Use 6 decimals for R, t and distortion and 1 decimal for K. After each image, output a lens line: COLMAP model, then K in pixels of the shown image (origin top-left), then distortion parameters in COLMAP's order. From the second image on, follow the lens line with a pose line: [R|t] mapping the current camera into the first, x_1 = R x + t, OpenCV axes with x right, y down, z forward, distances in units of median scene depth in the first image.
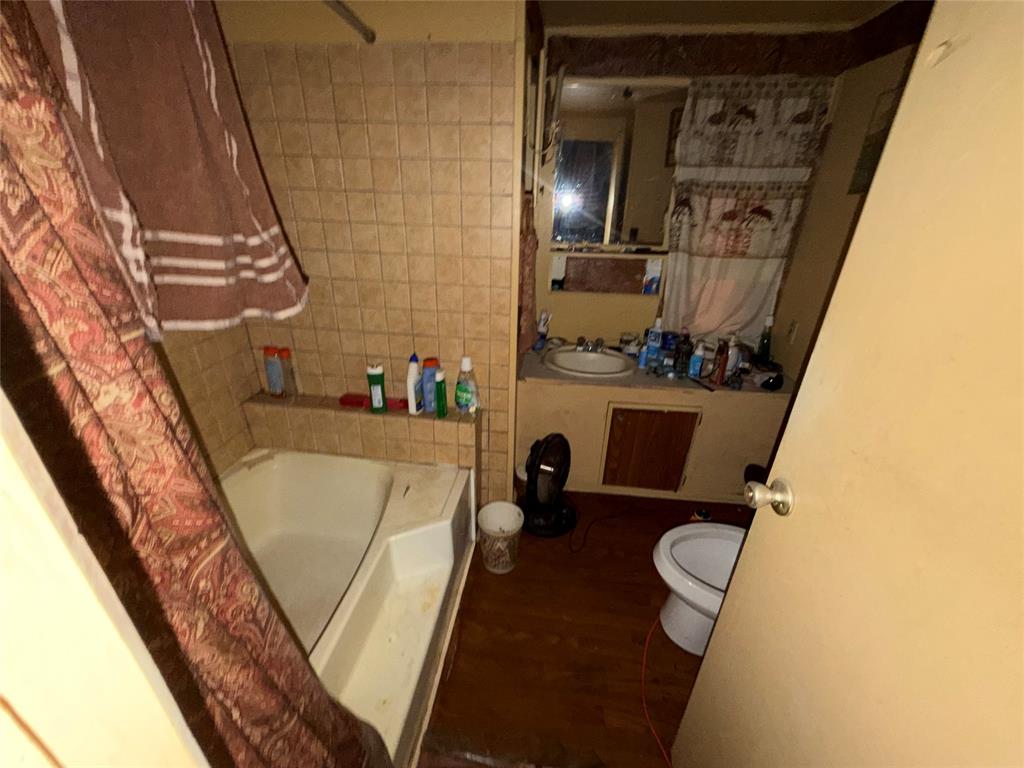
lens RADIAL K [[419.0, 0, 504.8], [0, 419.0, 382.7], [0, 0, 1]] dist [-0.001290, -0.000821]
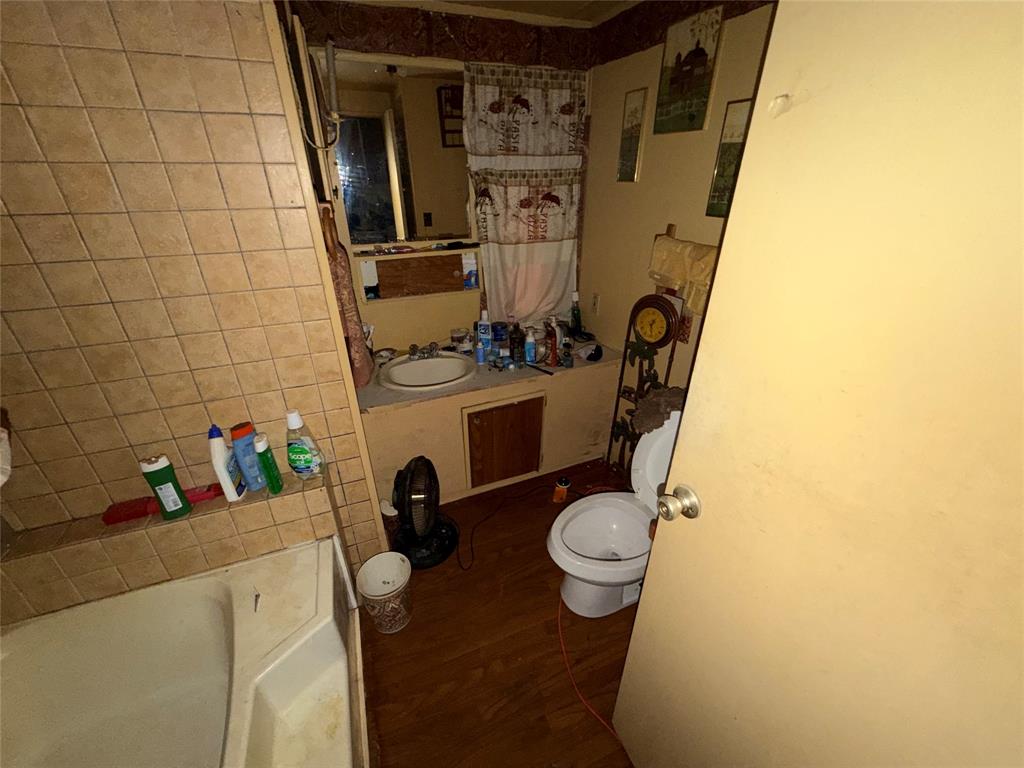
lens RADIAL K [[419.0, 0, 517.6], [0, 419.0, 387.2], [0, 0, 1]] dist [-0.001290, -0.000821]
pose [[0.871231, -0.248297, 0.423444, -0.037516], [0.223435, 0.968684, 0.108299, -0.083008], [-0.437074, 0.000259, 0.899426, 0.083814]]
